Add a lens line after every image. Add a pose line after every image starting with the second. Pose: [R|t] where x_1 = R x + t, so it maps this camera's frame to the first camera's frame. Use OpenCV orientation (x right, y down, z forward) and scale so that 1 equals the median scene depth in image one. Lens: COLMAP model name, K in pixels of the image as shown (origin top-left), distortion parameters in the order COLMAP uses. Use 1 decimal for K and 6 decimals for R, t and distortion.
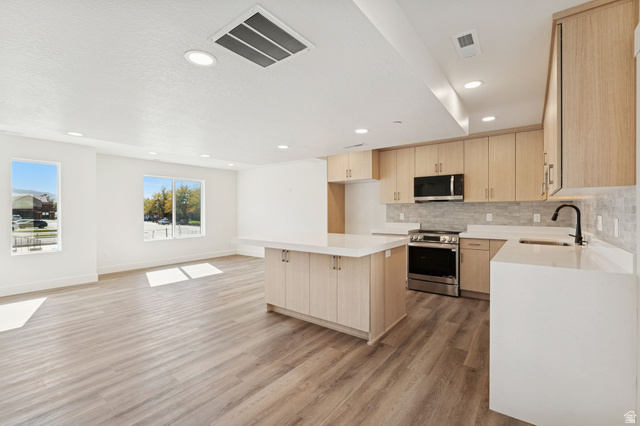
lens RADIAL K [[289.5, 0, 321.2], [0, 289.5, 213.6], [0, 0, 1]] dist [-0.002985, -0.000652]
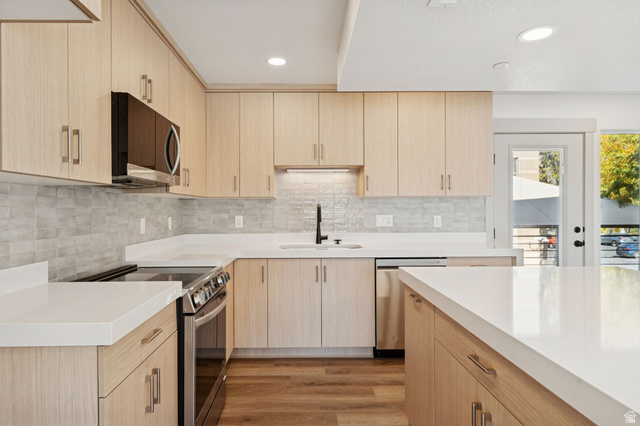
lens RADIAL K [[380.0, 0, 309.0], [0, 380.0, 213.4], [0, 0, 1]] dist [0.003995, 0.000169]
pose [[-0.603000, -0.000435, 0.797741, -0.075070], [0.010349, 0.999911, 0.008368, -0.010124], [-0.797674, 0.013302, -0.602942, 1.034727]]
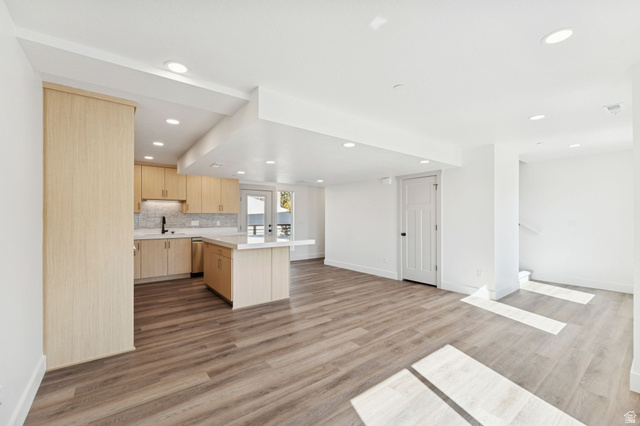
lens RADIAL K [[266.2, 0, 320.1], [0, 266.2, 213.9], [0, 0, 1]] dist [0.002404, 0.000196]
pose [[-0.964381, 0.007638, 0.264408, -0.455675], [0.005173, 0.999936, -0.010017, -0.015271], [-0.264468, -0.008293, -0.964359, 1.505013]]
